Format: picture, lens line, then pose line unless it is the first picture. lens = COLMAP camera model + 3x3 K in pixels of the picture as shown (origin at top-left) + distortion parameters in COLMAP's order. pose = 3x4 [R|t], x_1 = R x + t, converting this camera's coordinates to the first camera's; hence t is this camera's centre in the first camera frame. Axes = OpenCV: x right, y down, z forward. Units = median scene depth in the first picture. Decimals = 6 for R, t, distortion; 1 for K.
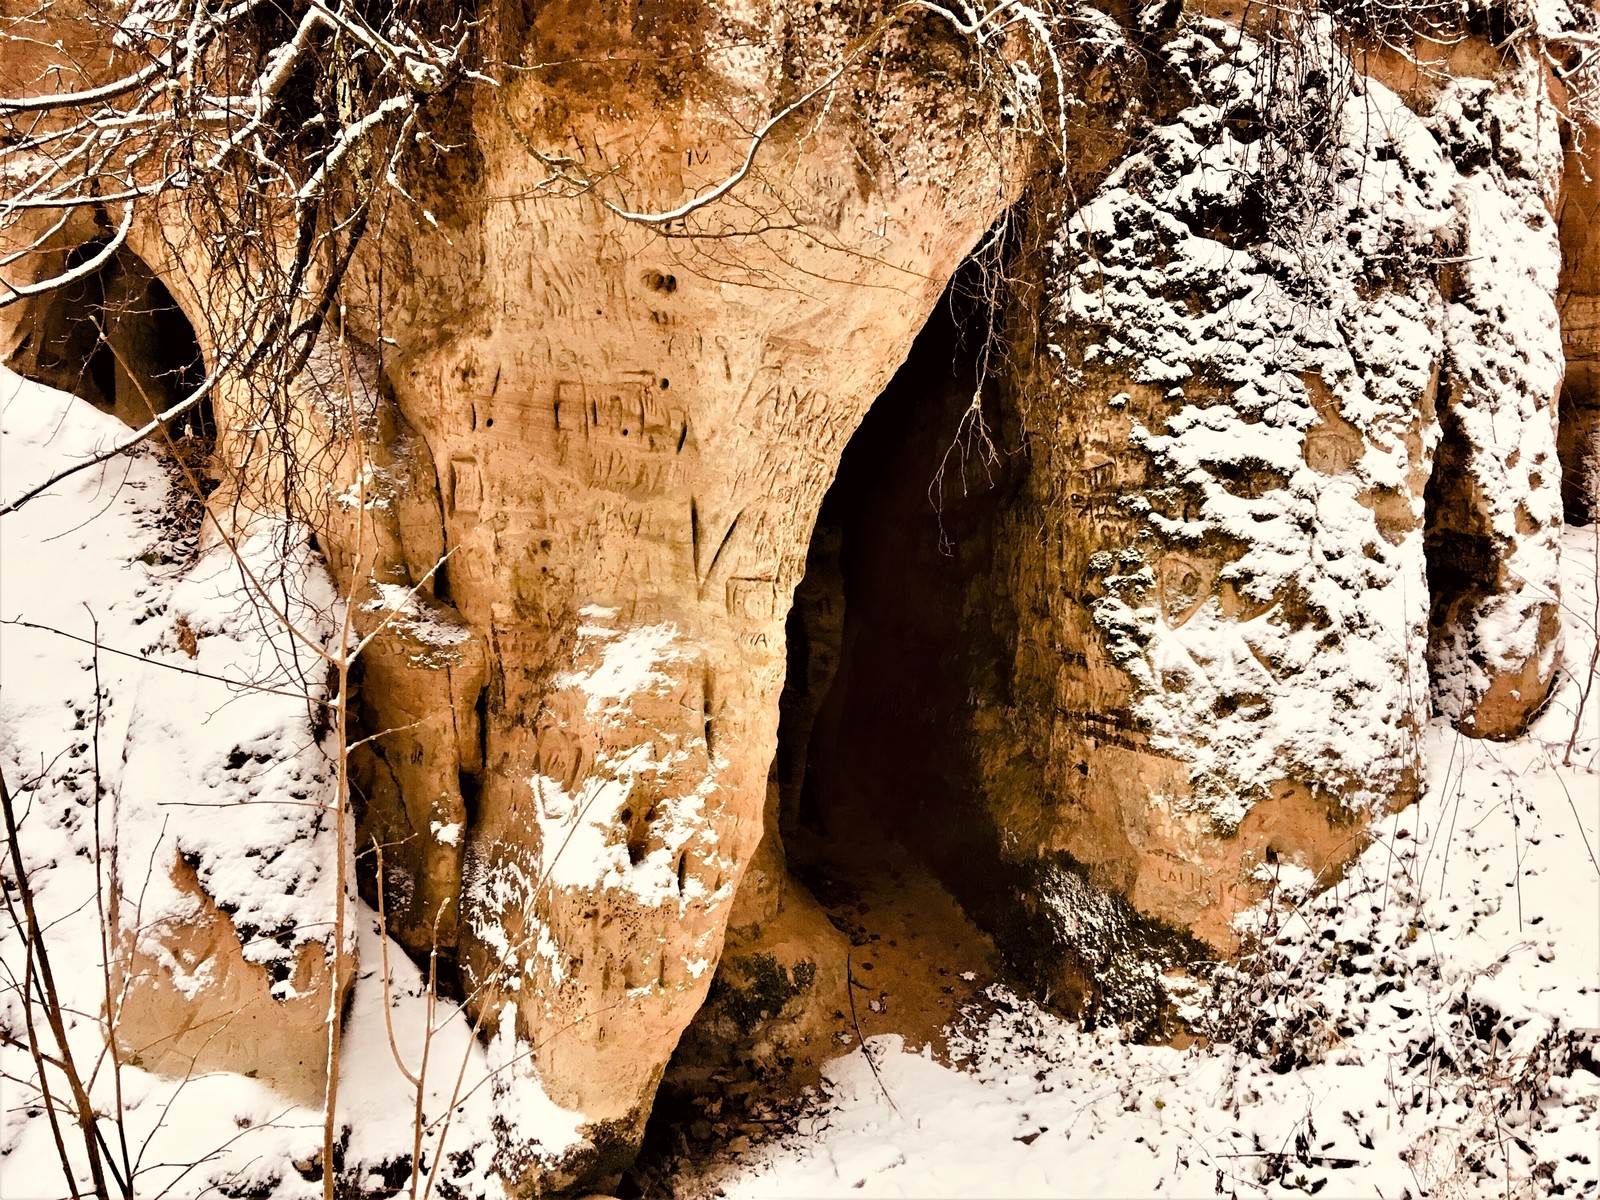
lens RADIAL K [[1347.6, 0, 796.6], [0, 1347.6, 591.8], [0, 0, 1]] dist [0.078153, 0.001036]
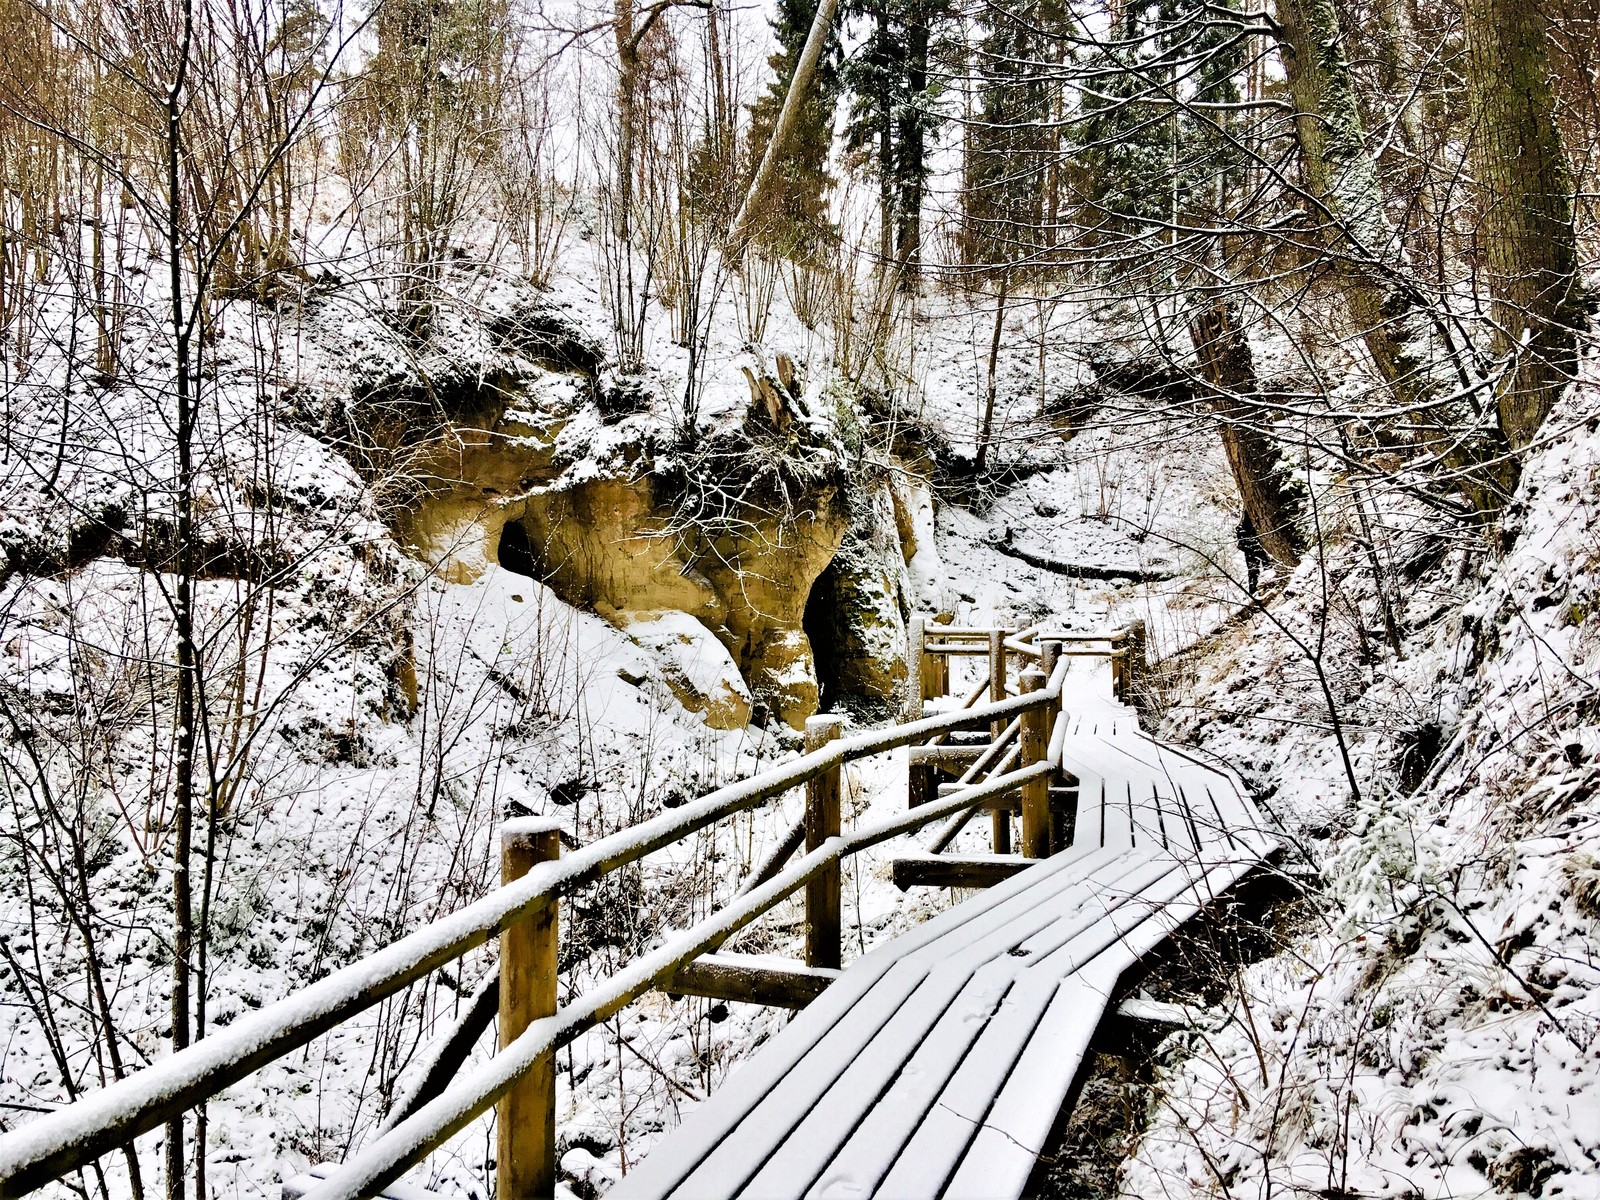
lens RADIAL K [[1347.6, 0, 799.1], [0, 1347.6, 599.8], [0, 0, 1]] dist [0.078153, 0.001036]
pose [[0.800595, -0.023917, 0.598728, -2.458921], [0.076973, 0.995029, -0.063179, 0.185028], [-0.594241, 0.096667, 0.798457, -2.304481]]
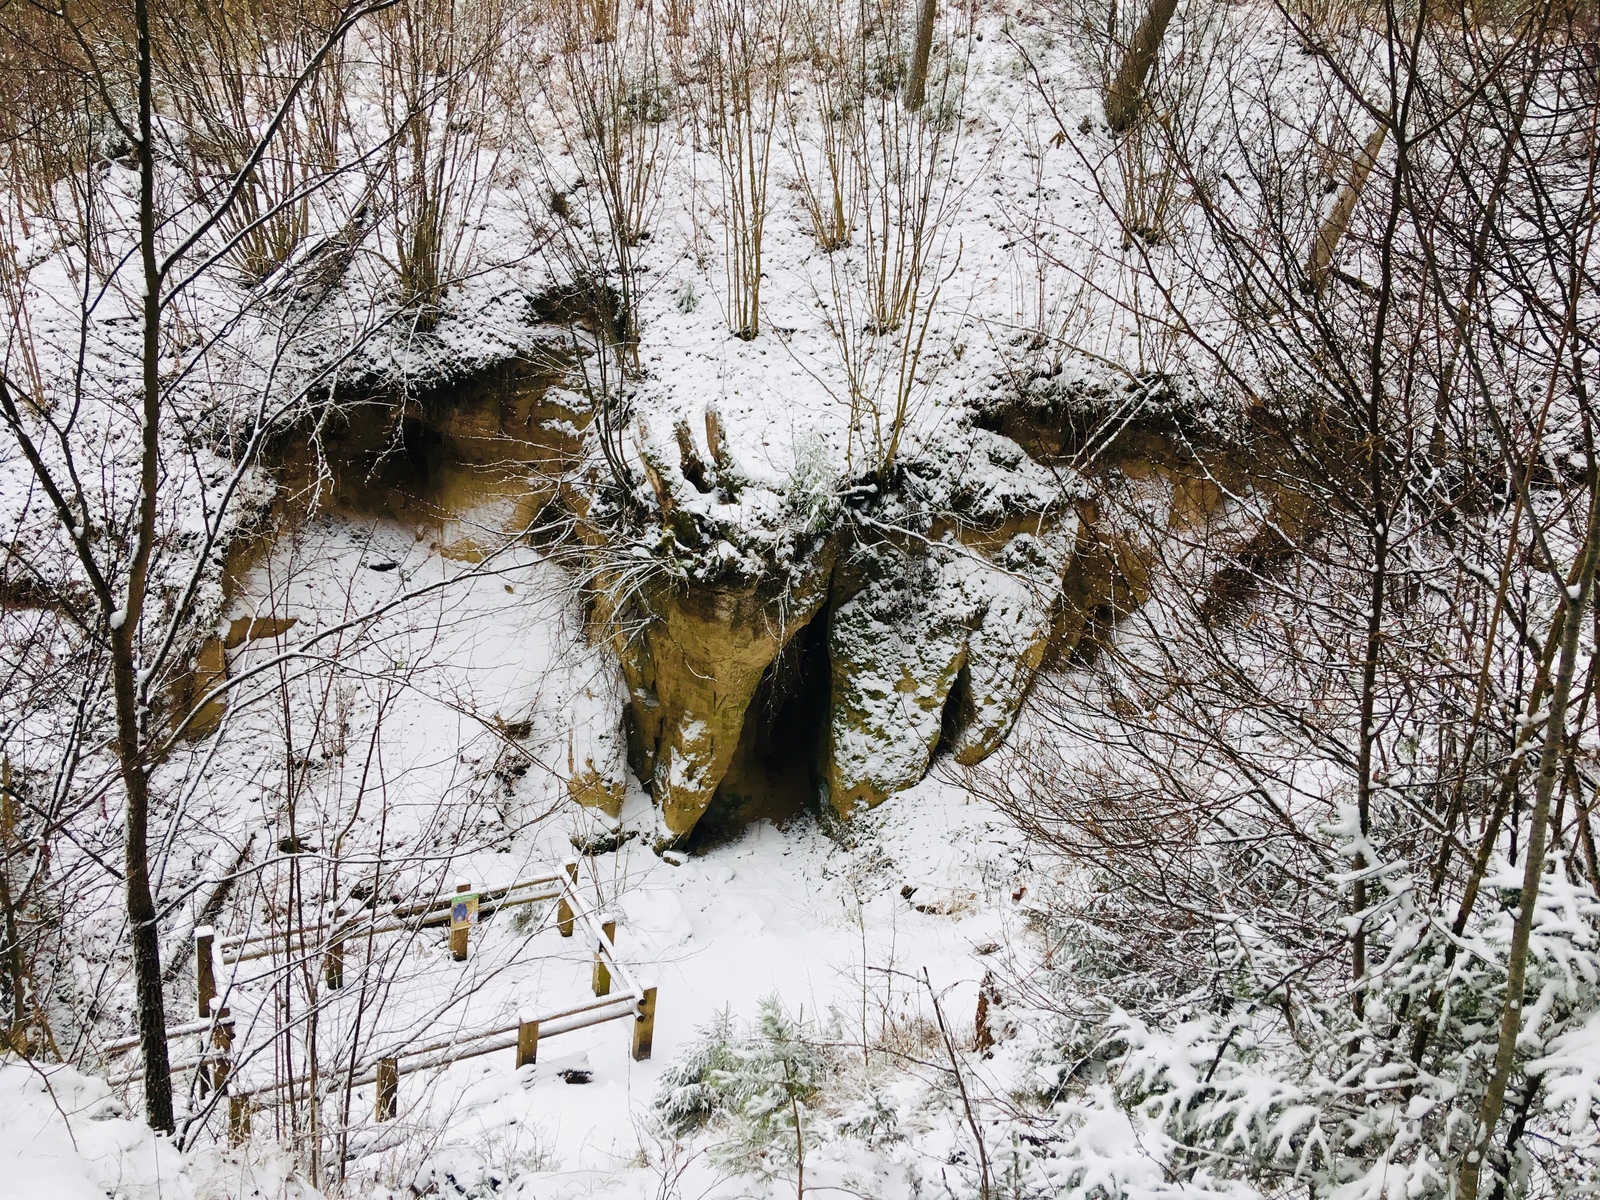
lens RADIAL K [[1347.6, 0, 802.1], [0, 1347.6, 604.1], [0, 0, 1]] dist [0.078153, 0.001036]
pose [[0.970487, 0.152104, -0.187134, 0.761997], [-0.089823, 0.948157, 0.304845, -1.346346], [0.223801, -0.279040, 0.933836, -2.212768]]
